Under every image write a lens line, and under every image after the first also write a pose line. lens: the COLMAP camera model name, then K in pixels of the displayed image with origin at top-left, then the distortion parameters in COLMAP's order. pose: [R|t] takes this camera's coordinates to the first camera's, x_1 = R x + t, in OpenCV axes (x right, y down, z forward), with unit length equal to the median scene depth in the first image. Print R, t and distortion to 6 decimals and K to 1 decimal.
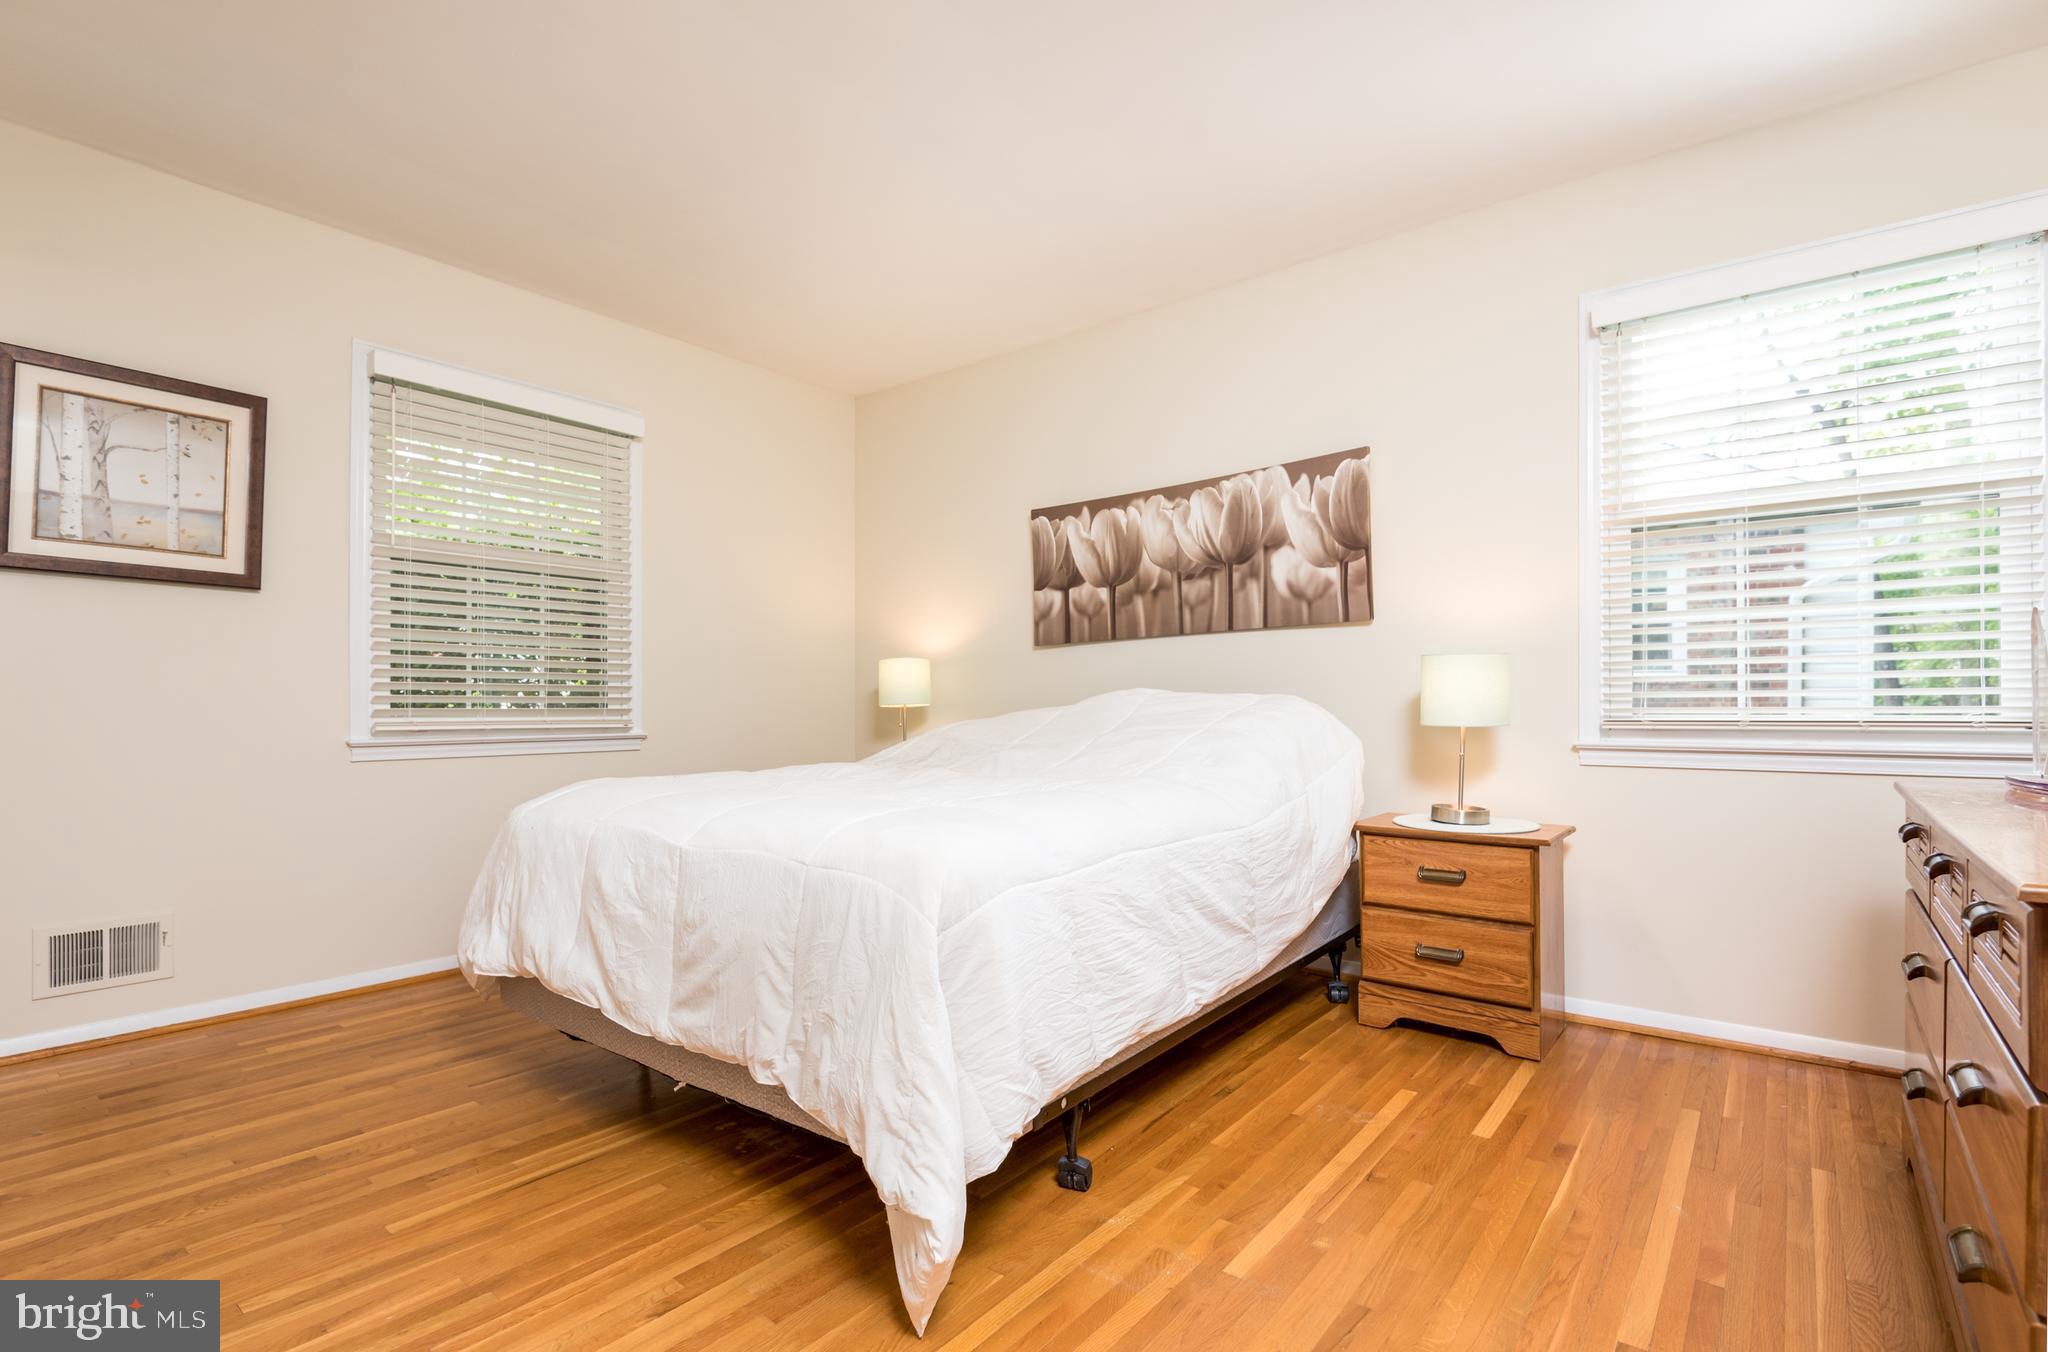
lens RADIAL K [[970.4, 0, 1030.1], [0, 970.4, 684.9], [0, 0, 1]] dist [0.000075, -0.000149]
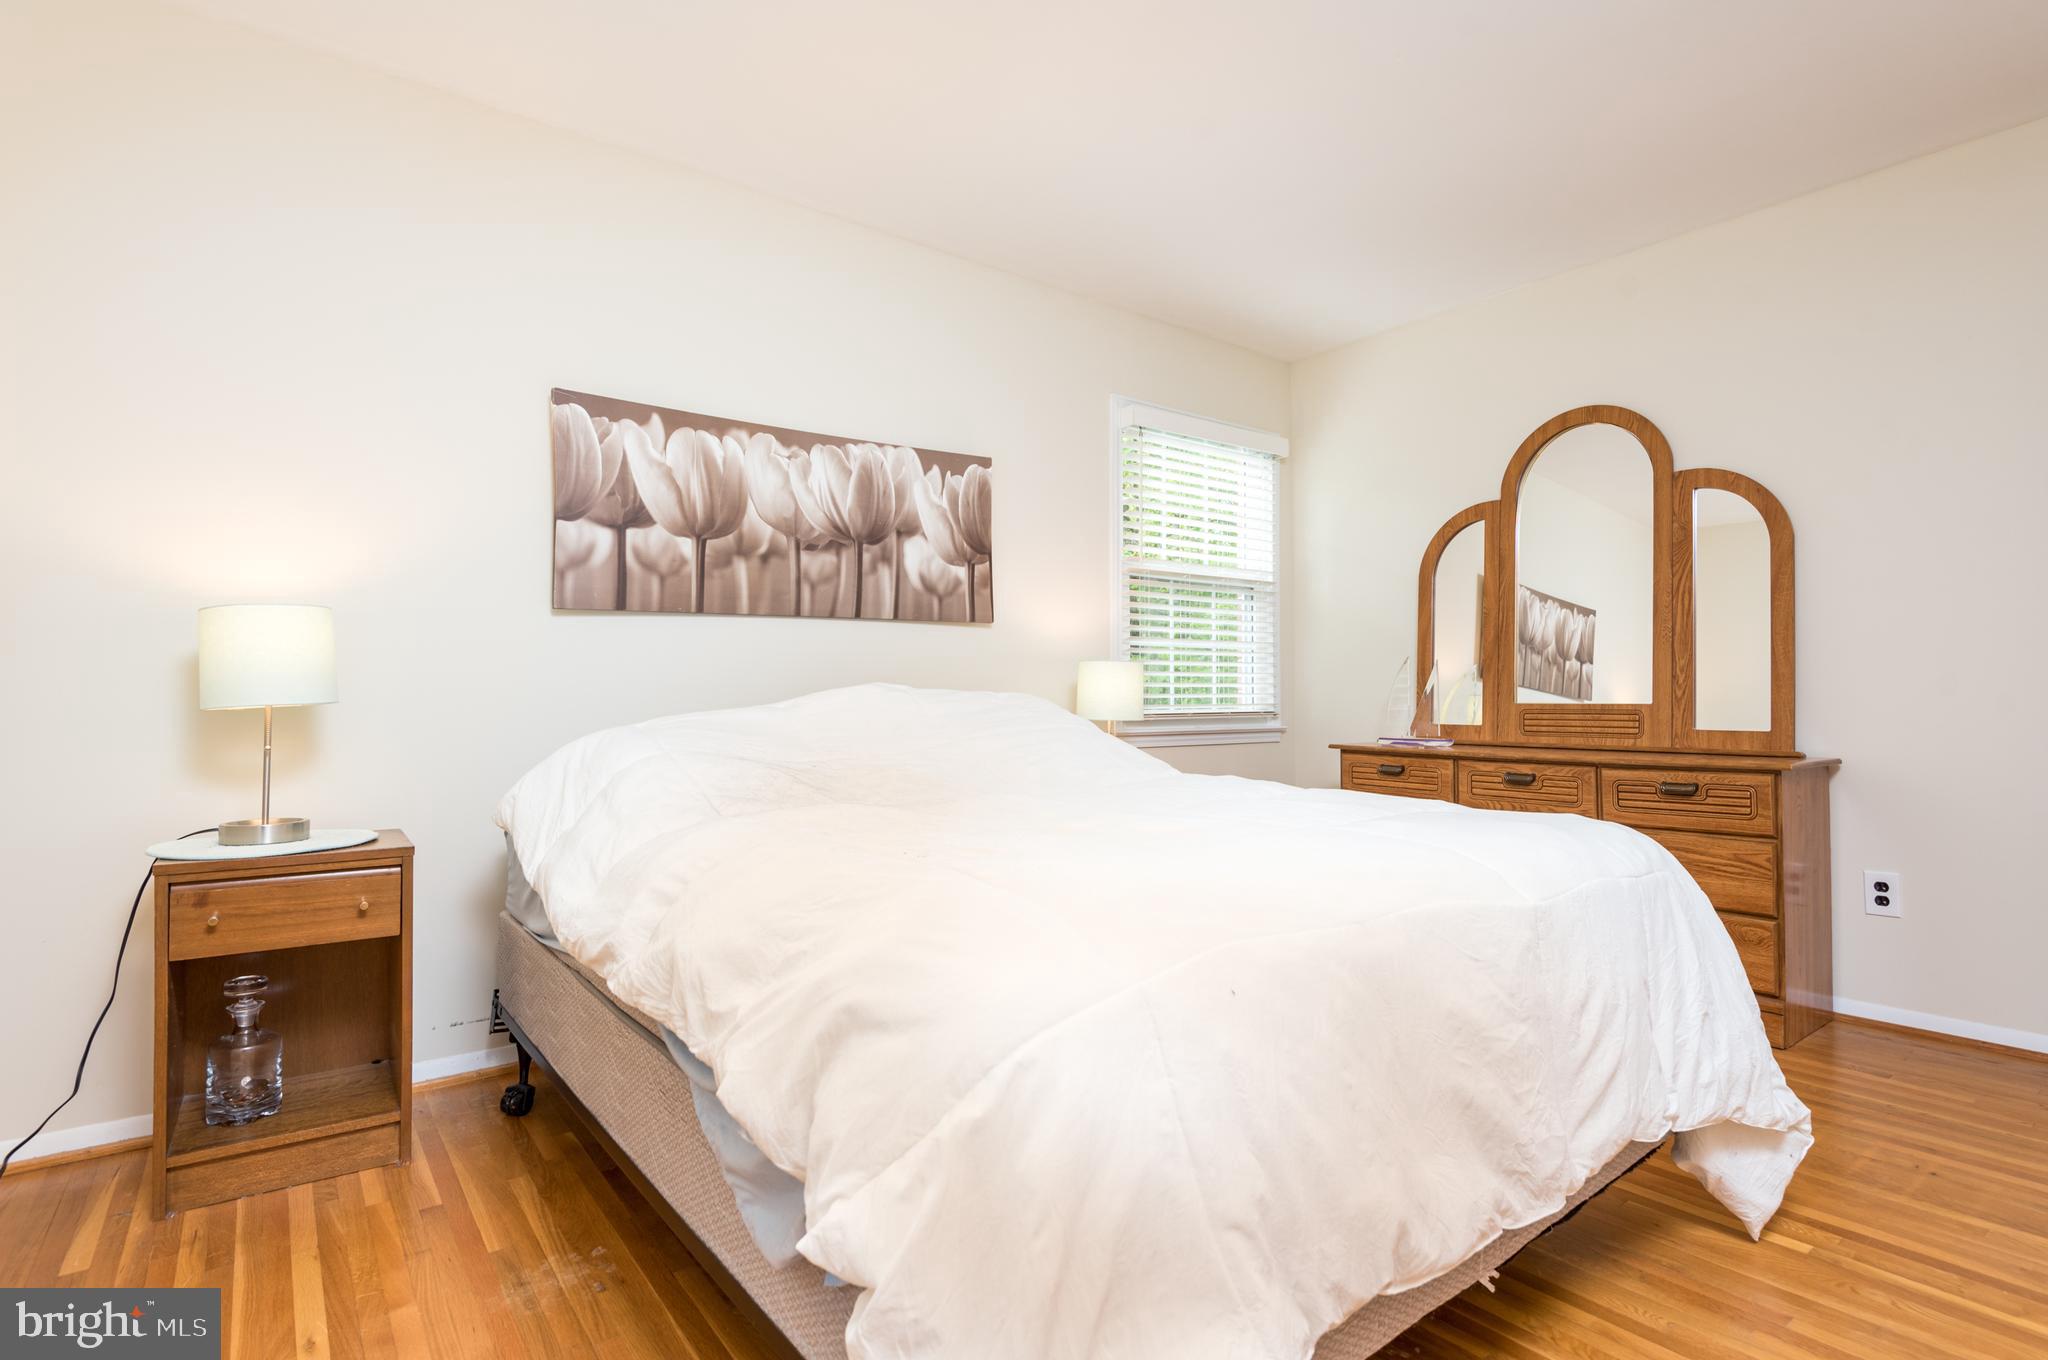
lens RADIAL K [[970.4, 0, 1030.1], [0, 970.4, 688.9], [0, 0, 1]] dist [0.000075, -0.000149]
pose [[0.232784, 0.006145, 0.972509, -0.595414], [-0.025433, 0.999677, -0.000229, 0.004282], [-0.972196, -0.024681, 0.232865, 0.628413]]
